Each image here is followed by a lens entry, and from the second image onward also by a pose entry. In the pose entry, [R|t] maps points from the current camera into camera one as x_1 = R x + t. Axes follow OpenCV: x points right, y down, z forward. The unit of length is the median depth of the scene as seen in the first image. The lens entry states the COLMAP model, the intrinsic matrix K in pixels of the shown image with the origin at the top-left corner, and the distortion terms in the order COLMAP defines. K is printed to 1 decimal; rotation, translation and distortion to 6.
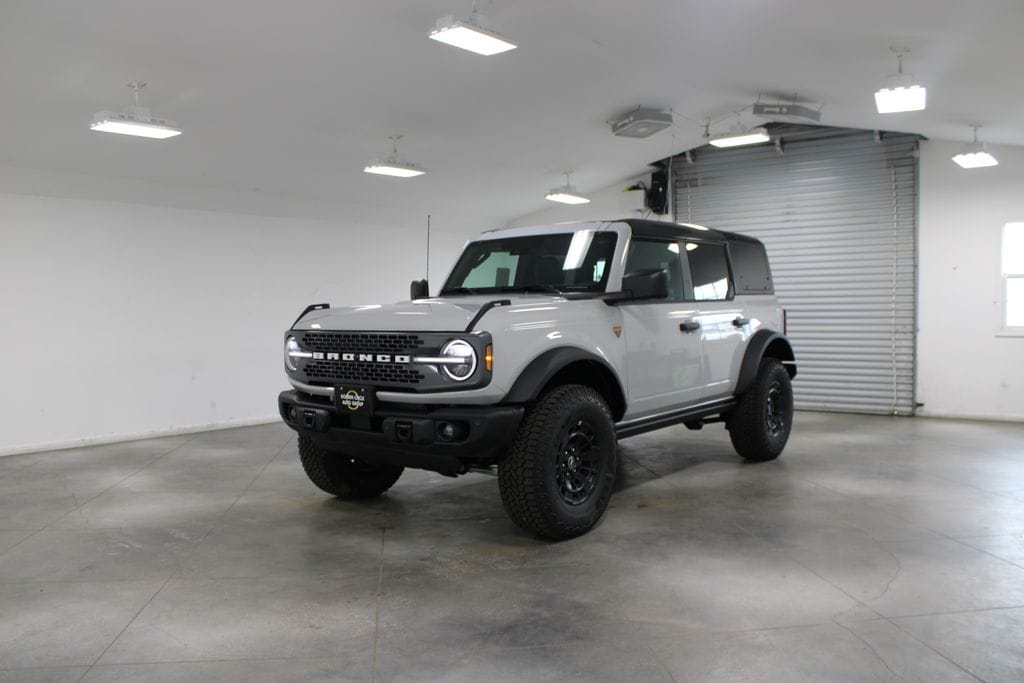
lens RADIAL K [[899.2, 0, 510.6], [0, 899.2, 347.1], [0, 0, 1]] dist [-0.108575, 0.098005]
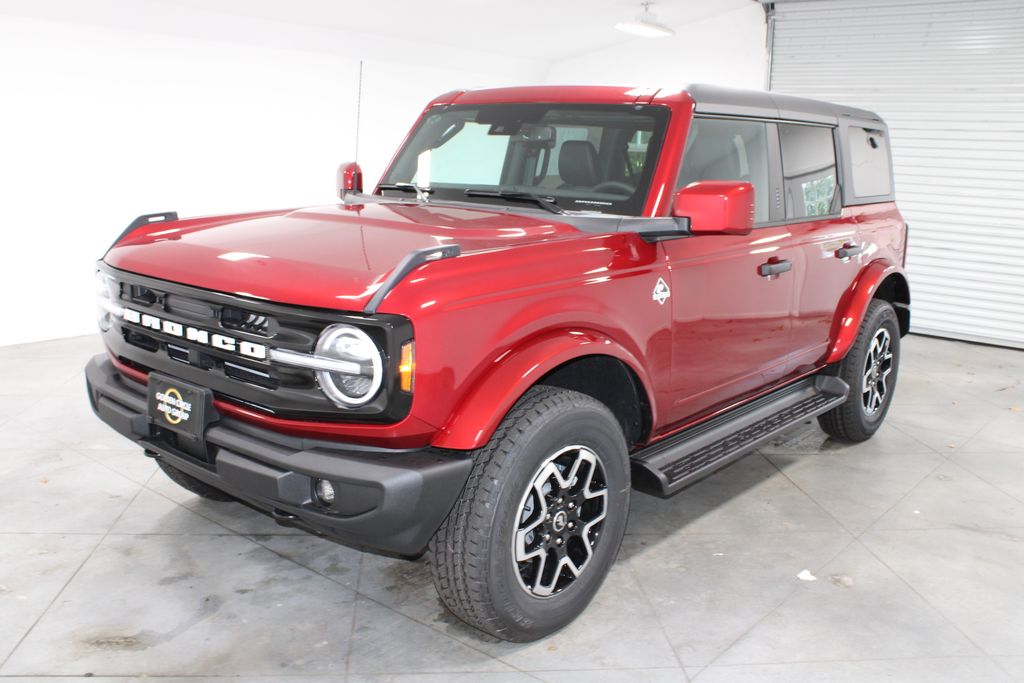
lens RADIAL K [[918.4, 0, 516.1], [0, 918.4, 326.8], [0, 0, 1]] dist [0.003558, -0.099016]
pose [[0.997670, 0.055958, -0.039034, 0.019126], [-0.049075, 0.986023, 0.159219, -0.032088], [0.047398, -0.156932, 0.986471, 0.157957]]
